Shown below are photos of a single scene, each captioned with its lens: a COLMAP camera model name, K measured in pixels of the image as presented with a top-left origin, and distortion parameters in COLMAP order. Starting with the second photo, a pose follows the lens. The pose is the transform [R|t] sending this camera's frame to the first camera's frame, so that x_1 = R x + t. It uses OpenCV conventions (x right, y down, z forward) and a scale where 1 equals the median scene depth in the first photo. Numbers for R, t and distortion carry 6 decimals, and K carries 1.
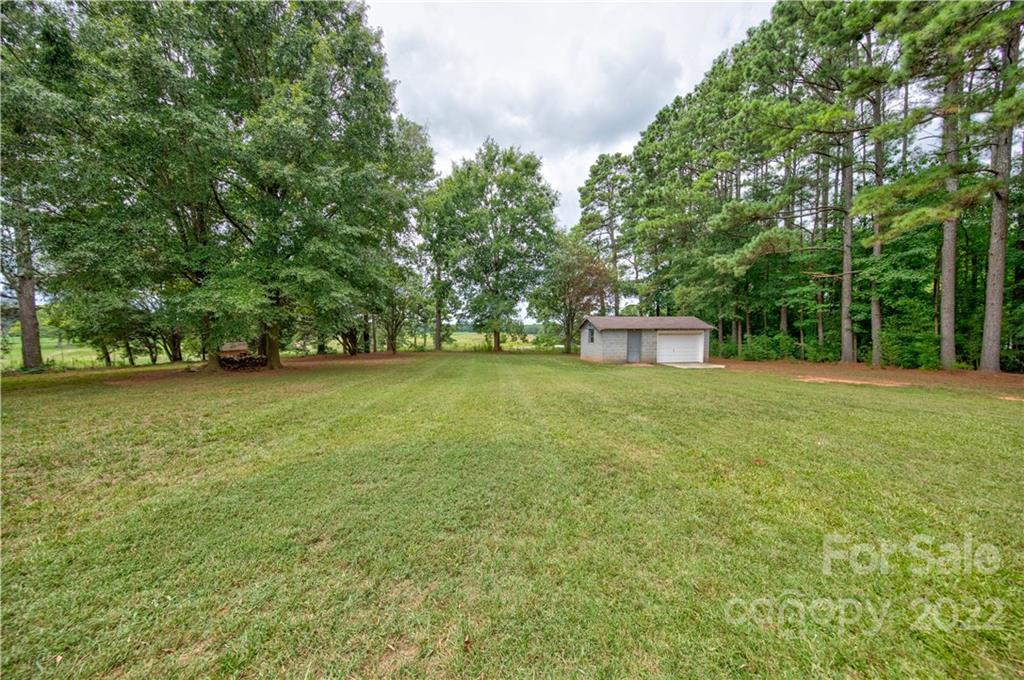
lens RADIAL K [[324.3, 0, 506.2], [0, 324.3, 344.2], [0, 0, 1]] dist [0.008771, -0.000014]
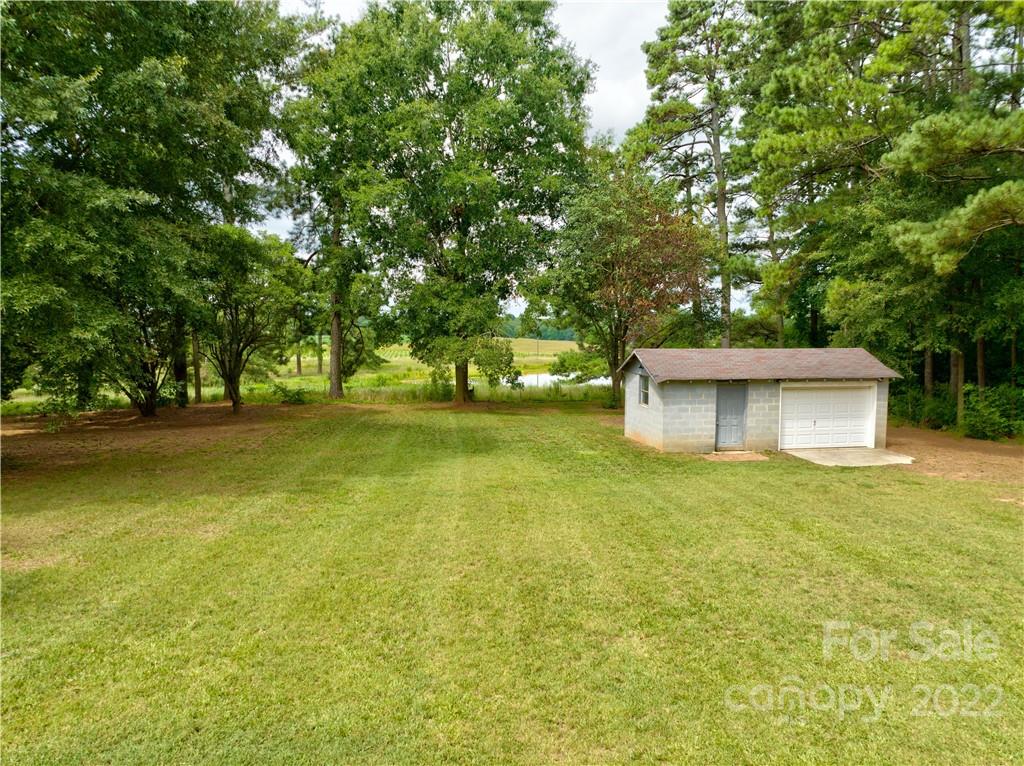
lens RADIAL K [[716.2, 0, 510.6], [0, 716.2, 385.1], [0, 0, 1]] dist [-0.047921, 0.018708]
pose [[0.999960, 0.003902, 0.008027, 0.042970], [-0.004156, 0.999480, 0.031971, -0.046275], [-0.007898, -0.032004, 0.999457, -0.021483]]
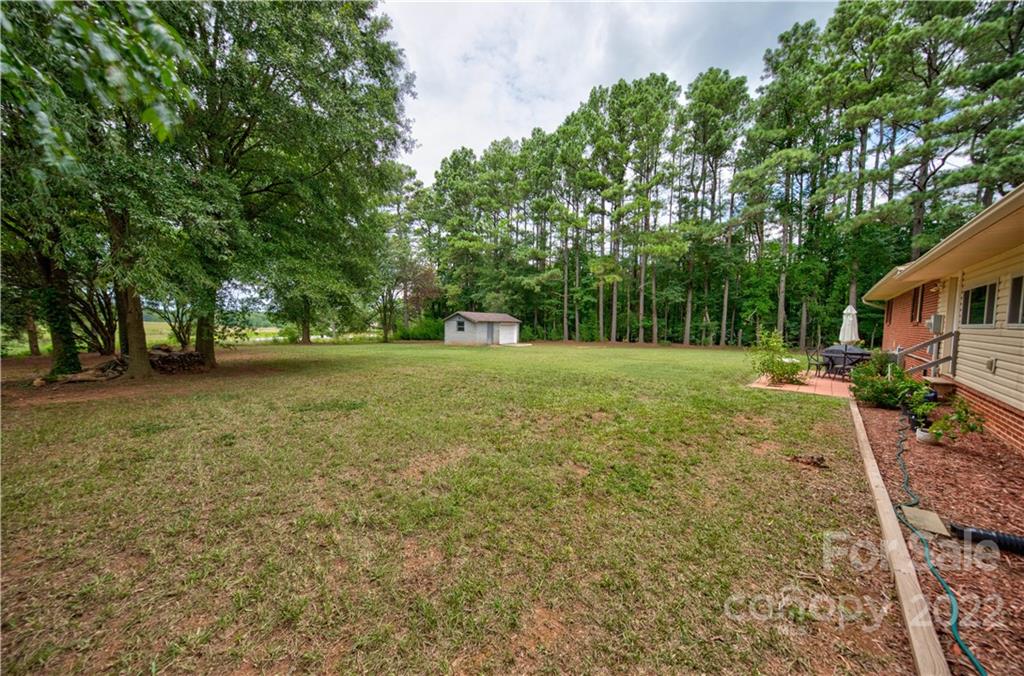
lens RADIAL K [[324.3, 0, 506.2], [0, 324.3, 342.2], [0, 0, 1]] dist [0.008771, -0.000014]
pose [[0.685644, -0.028056, 0.727396, -0.397107], [0.013060, 0.999570, 0.026243, 0.006388], [-0.727820, -0.008494, 0.685716, -0.037593]]
